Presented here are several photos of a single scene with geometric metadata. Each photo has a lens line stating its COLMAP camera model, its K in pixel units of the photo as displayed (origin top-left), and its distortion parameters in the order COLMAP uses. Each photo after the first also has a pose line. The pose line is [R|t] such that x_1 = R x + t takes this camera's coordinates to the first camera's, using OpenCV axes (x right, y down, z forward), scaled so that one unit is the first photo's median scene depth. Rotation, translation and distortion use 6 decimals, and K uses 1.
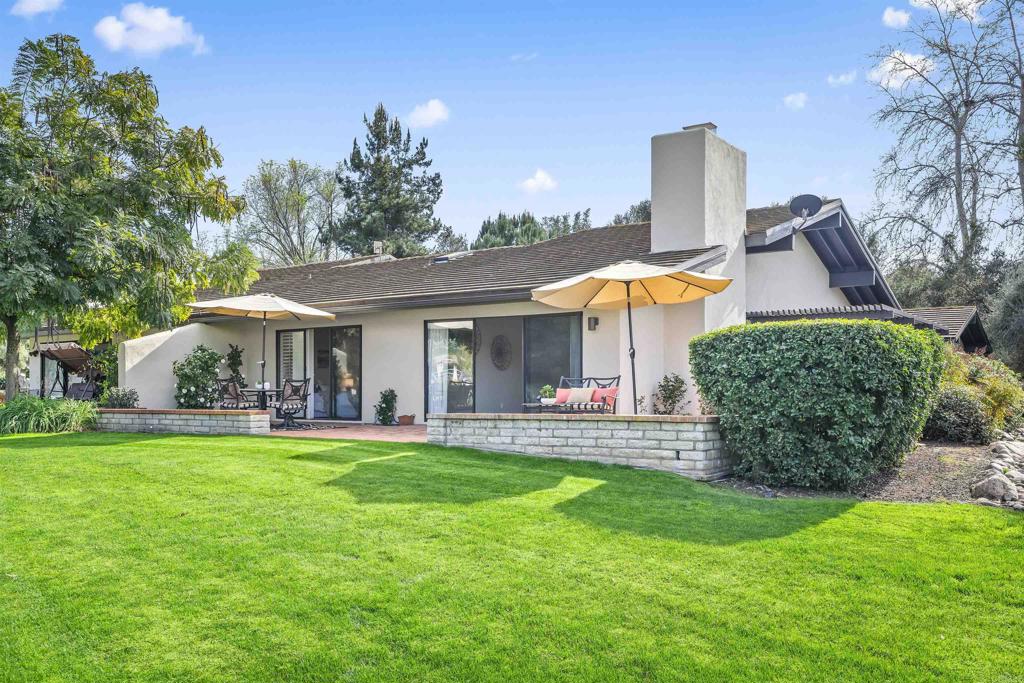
lens RADIAL K [[893.2, 0, 512.0], [0, 893.2, 341.5], [0, 0, 1]] dist [-0.002027, -0.001083]
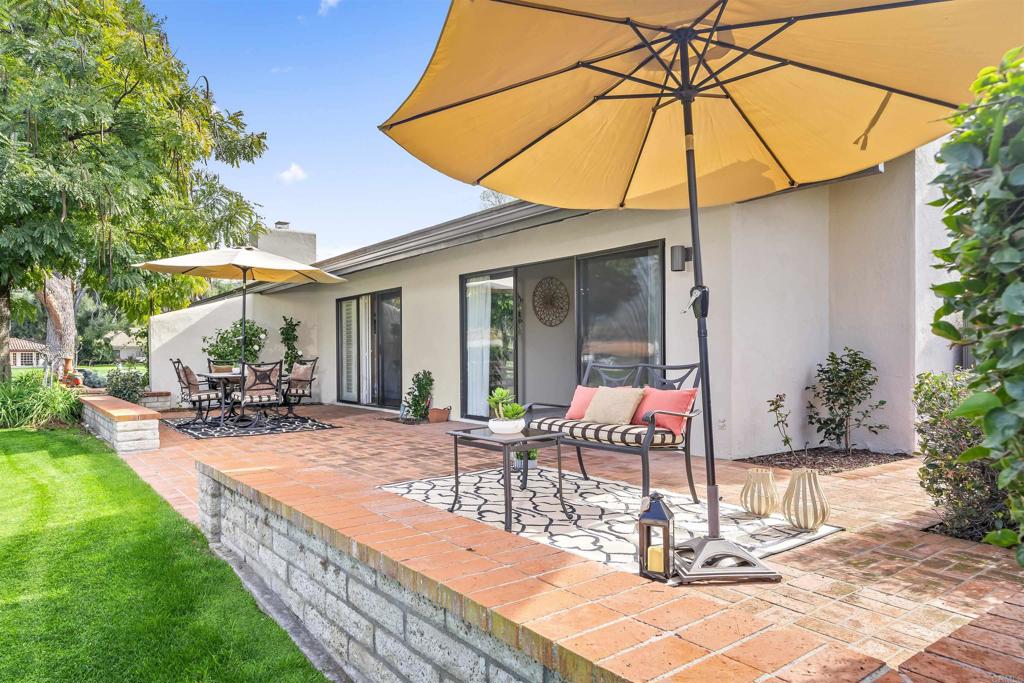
lens RADIAL K [[644.1, 0, 512.0], [0, 644.1, 341.5], [0, 0, 1]] dist [0.001832, 0.000679]
pose [[0.951423, -0.012106, -0.307648, 0.107063], [0.023296, 0.999193, 0.032727, 0.014061], [0.307003, -0.038304, 0.950937, 0.566148]]
